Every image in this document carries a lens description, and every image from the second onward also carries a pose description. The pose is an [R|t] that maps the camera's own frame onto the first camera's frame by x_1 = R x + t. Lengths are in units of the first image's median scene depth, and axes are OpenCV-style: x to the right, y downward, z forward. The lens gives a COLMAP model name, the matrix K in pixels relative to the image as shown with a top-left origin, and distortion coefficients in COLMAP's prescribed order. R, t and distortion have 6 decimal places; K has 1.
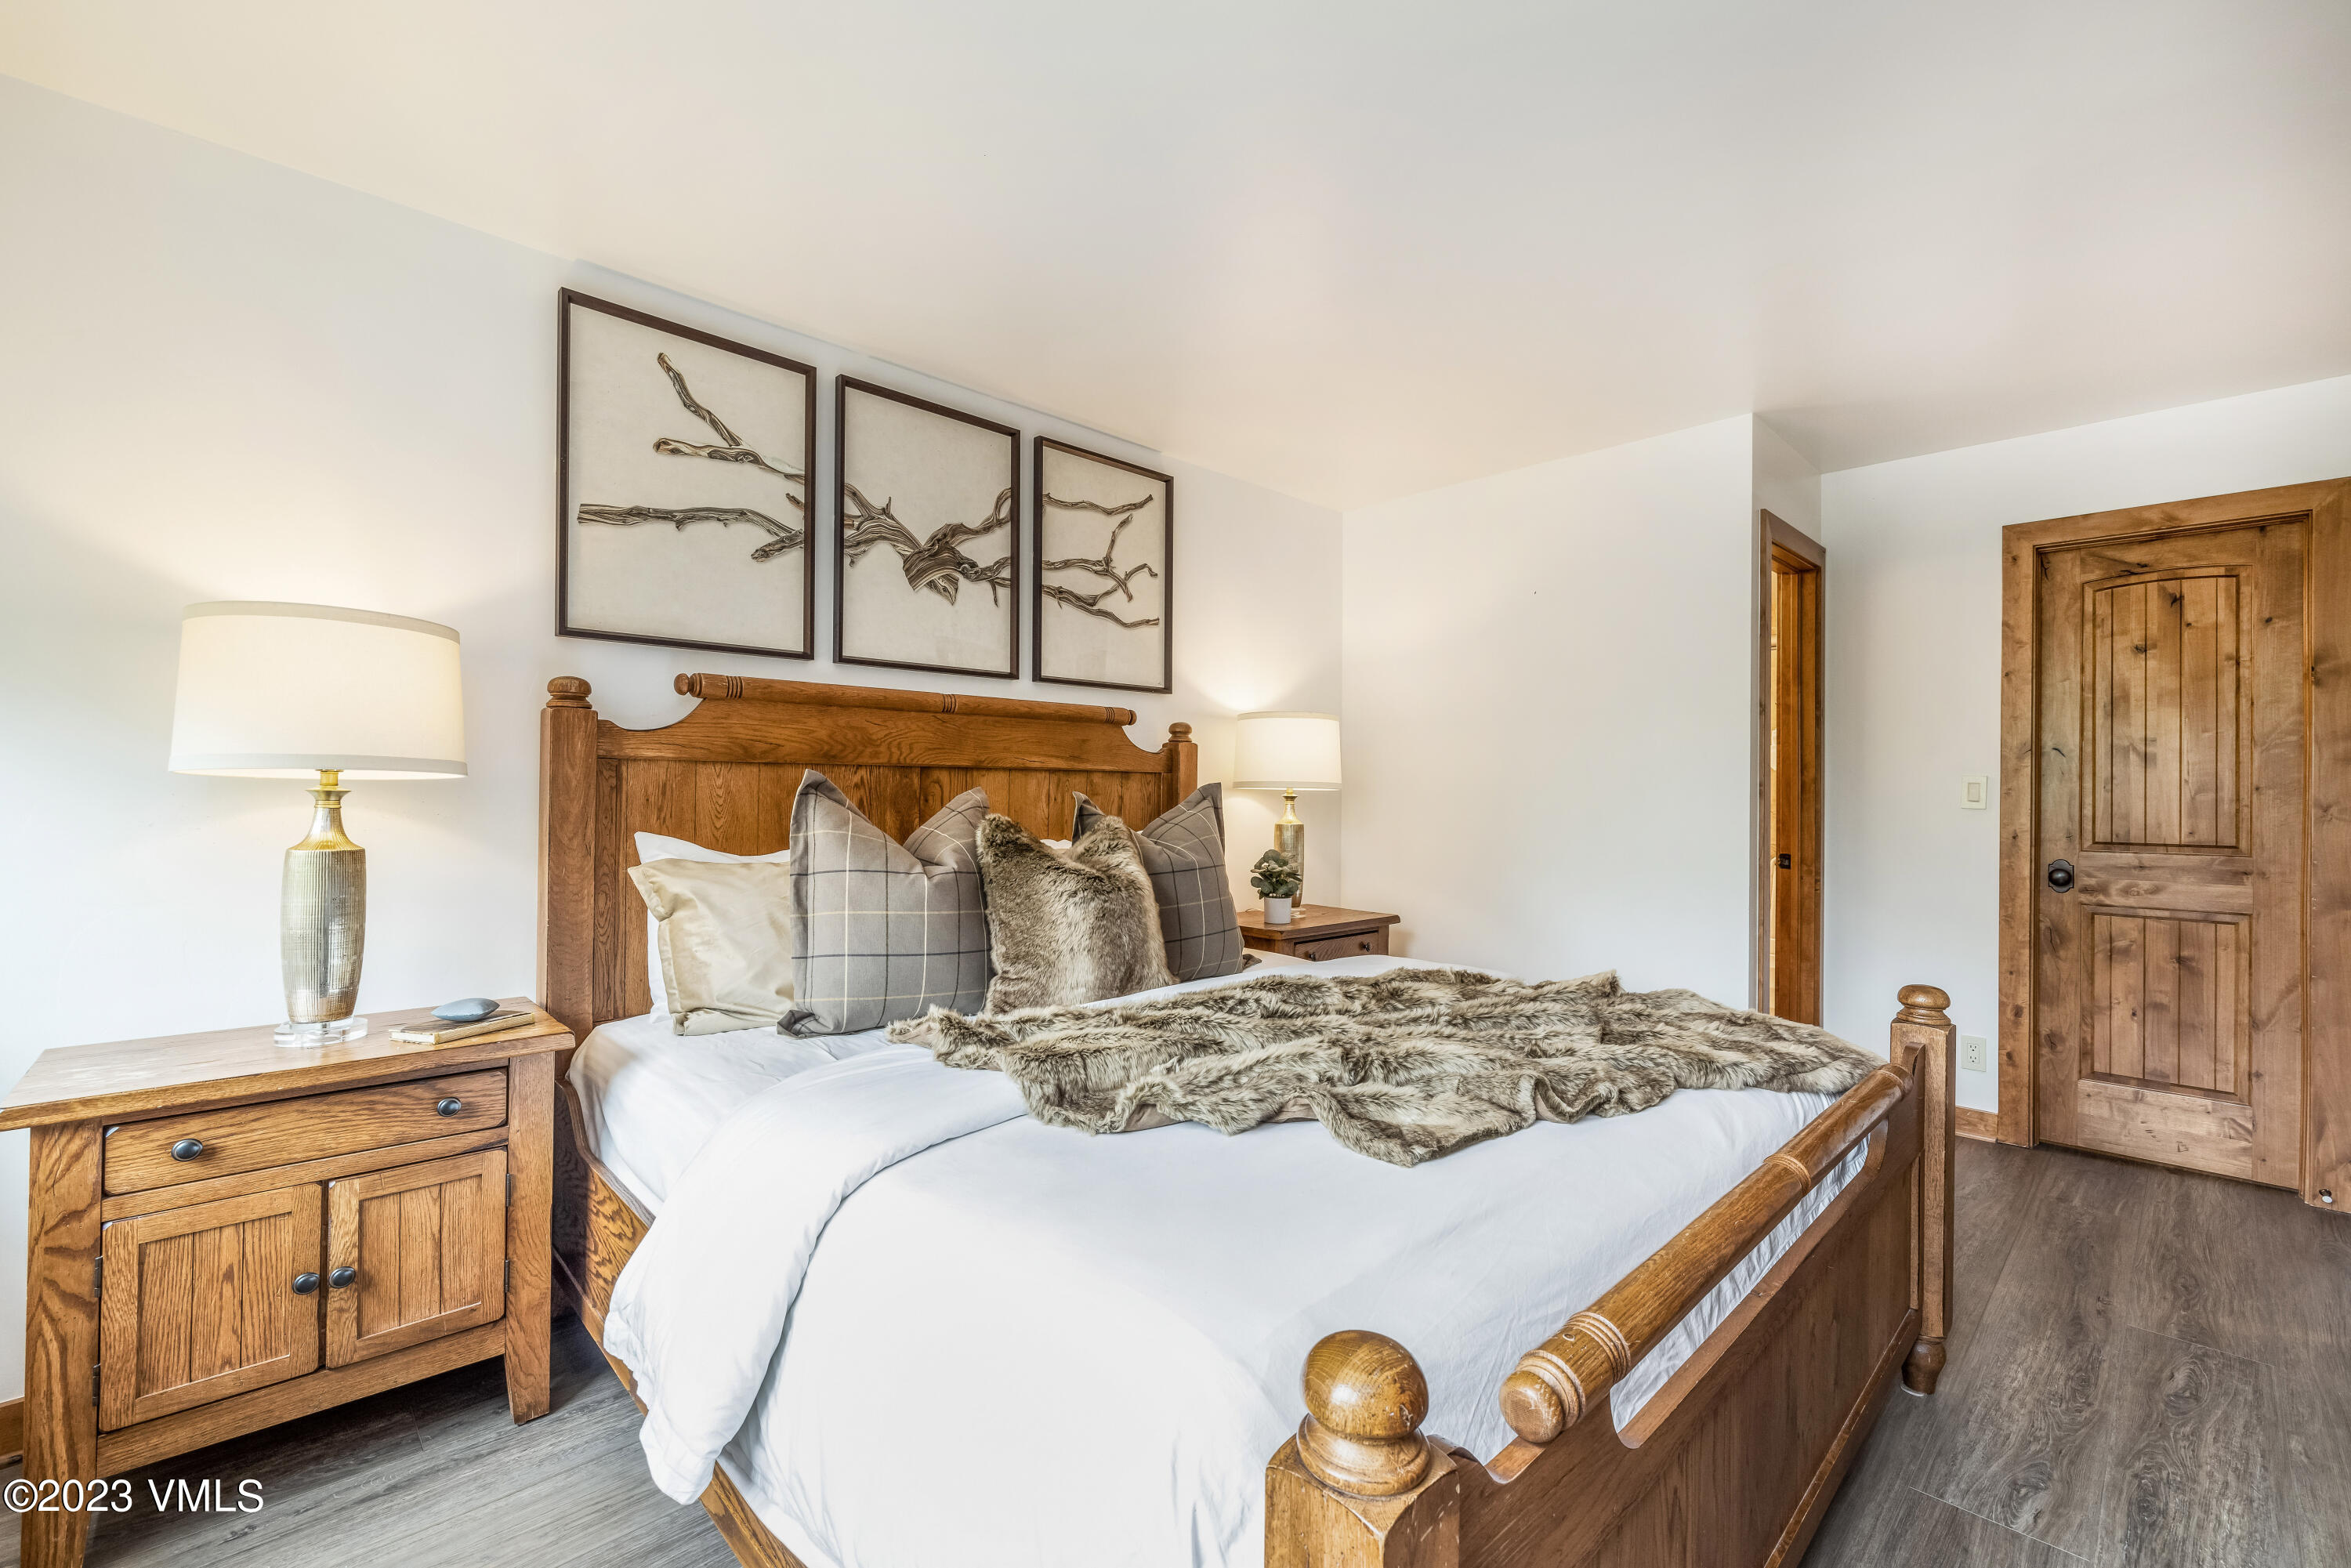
lens RADIAL K [[989.7, 0, 1173.7], [0, 989.7, 783.6], [0, 0, 1]] dist [-0.002151, 0.000114]
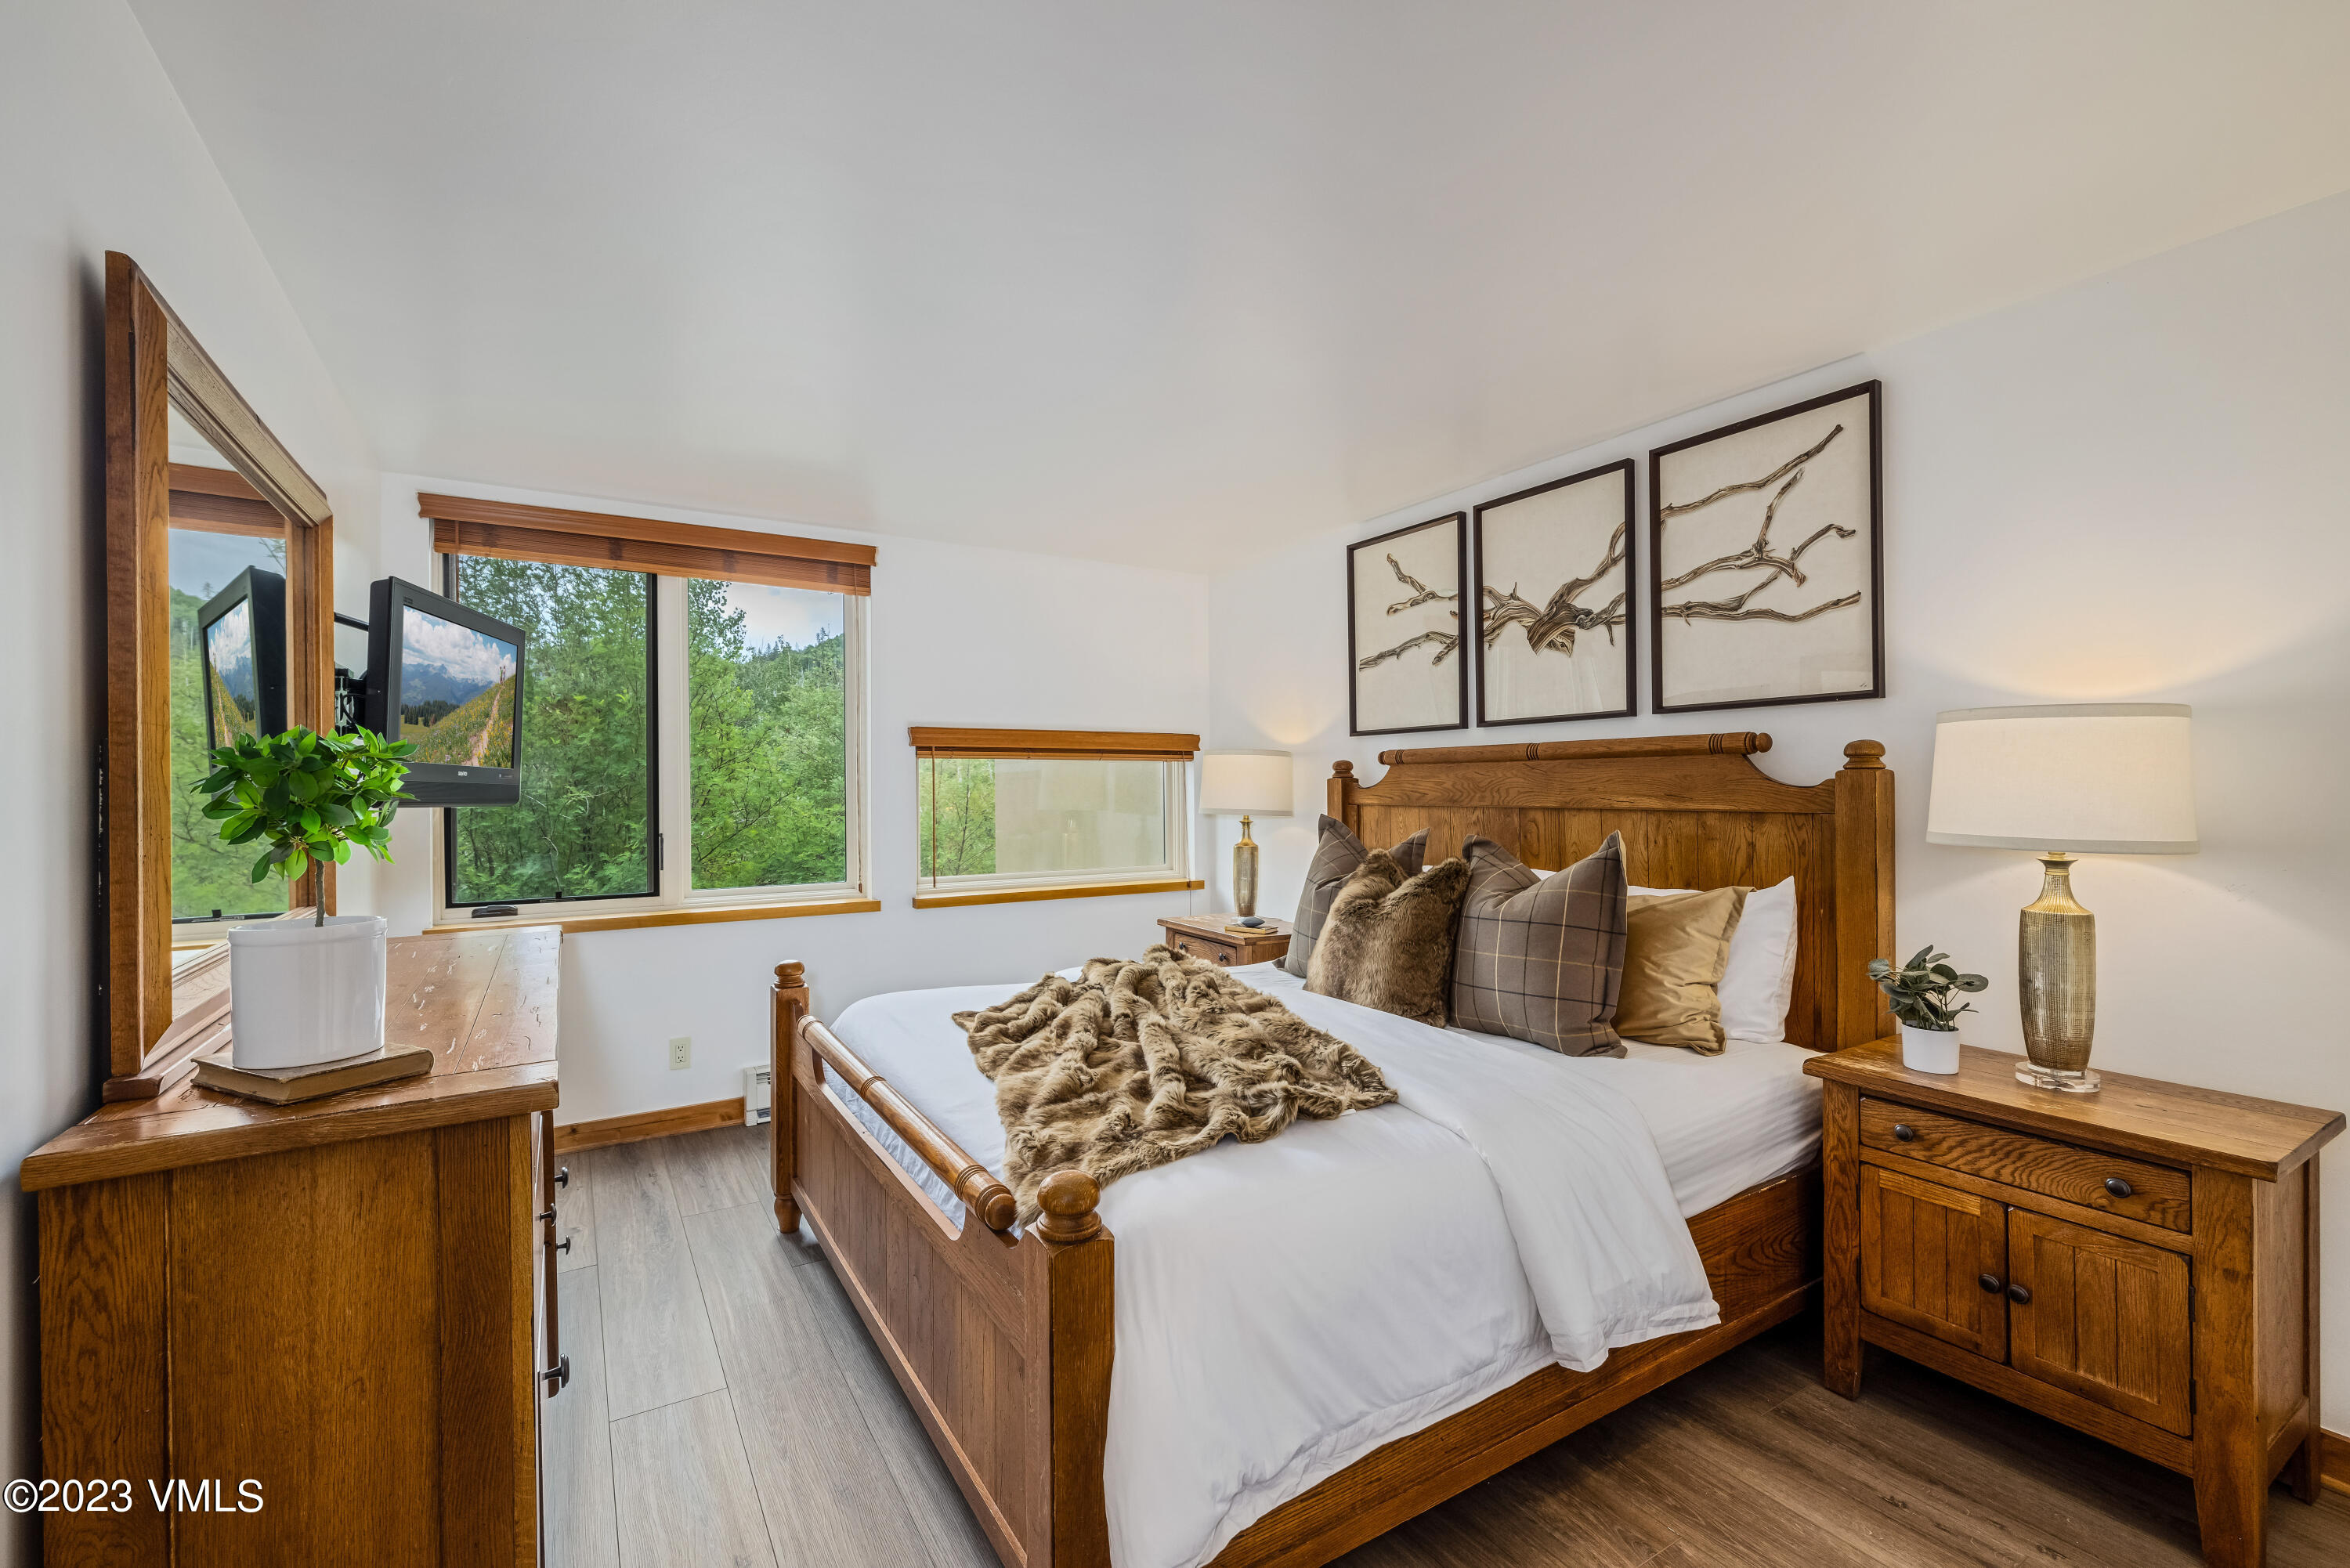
lens RADIAL K [[989.2, 0, 1174.5], [0, 989.2, 790.1], [0, 0, 1]] dist [-0.002151, 0.000114]
pose [[-0.211934, -0.008134, -0.977250, 0.887488], [0.004467, 0.999947, -0.009291, -0.026440], [0.977274, -0.006334, -0.211887, 0.777590]]
